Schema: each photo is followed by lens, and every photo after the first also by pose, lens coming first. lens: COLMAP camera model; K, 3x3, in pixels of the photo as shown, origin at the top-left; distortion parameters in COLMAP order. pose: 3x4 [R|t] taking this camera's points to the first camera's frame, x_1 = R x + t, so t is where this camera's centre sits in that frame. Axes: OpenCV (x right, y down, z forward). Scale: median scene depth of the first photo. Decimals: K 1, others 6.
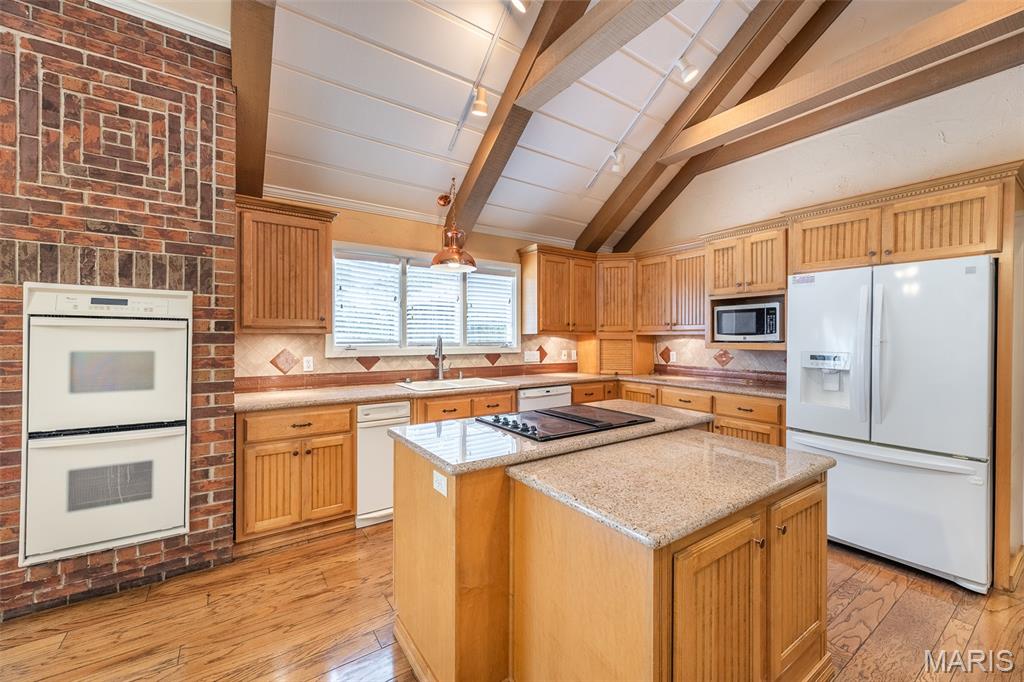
lens RADIAL K [[403.4, 0, 512.8], [0, 403.4, 338.2], [0, 0, 1]] dist [0.003726, -0.000415]
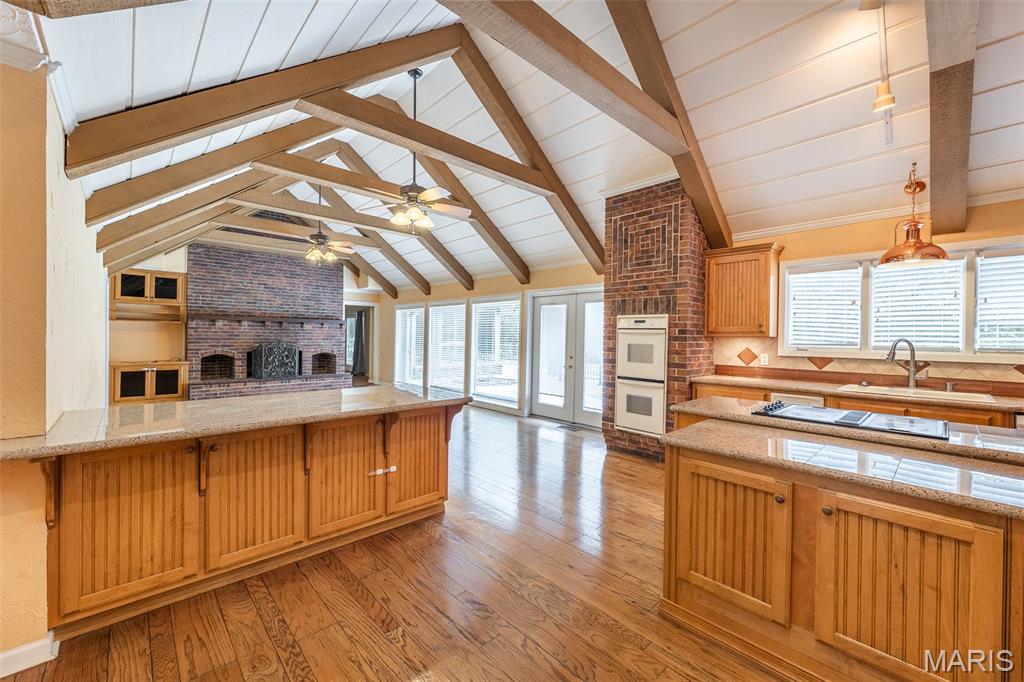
lens RADIAL K [[403.4, 0, 515.6], [0, 403.4, 337.6], [0, 0, 1]] dist [0.003726, -0.000415]
pose [[0.164405, 0.003588, -0.986386, 0.943172], [-0.013697, 0.999905, 0.001354, 0.002334], [0.986298, 0.013288, 0.164439, -0.023188]]
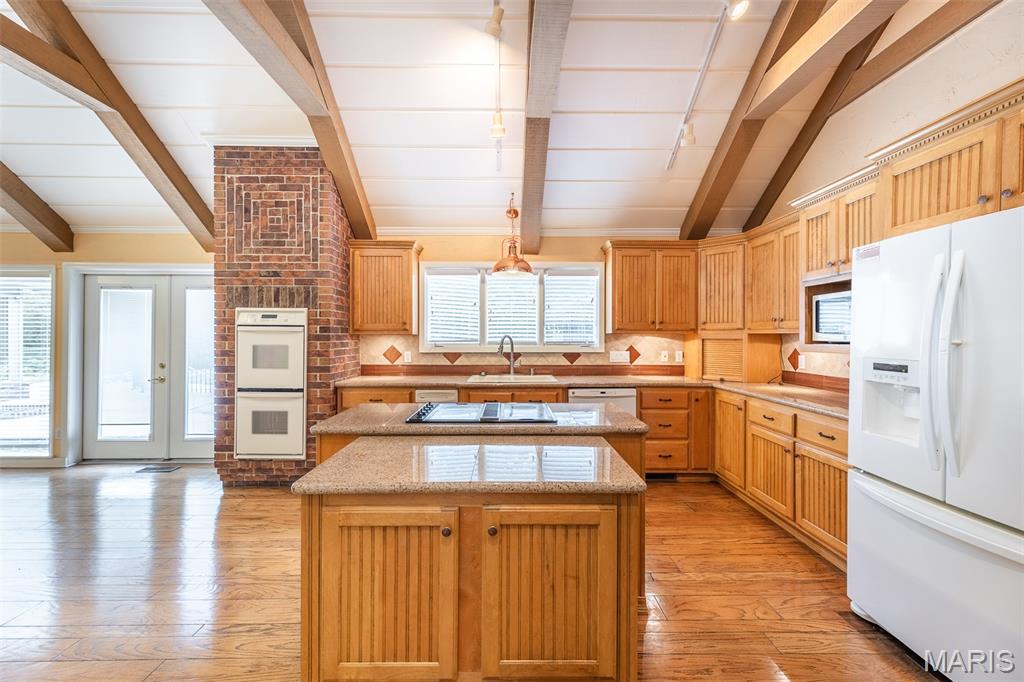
lens RADIAL K [[403.4, 0, 509.8], [0, 403.4, 338.8], [0, 0, 1]] dist [0.003726, -0.000415]
pose [[0.833793, 0.002247, -0.552073, 0.725758], [-0.000092, 0.999992, 0.003931, -0.001562], [0.552077, -0.003227, 0.833787, 0.113690]]
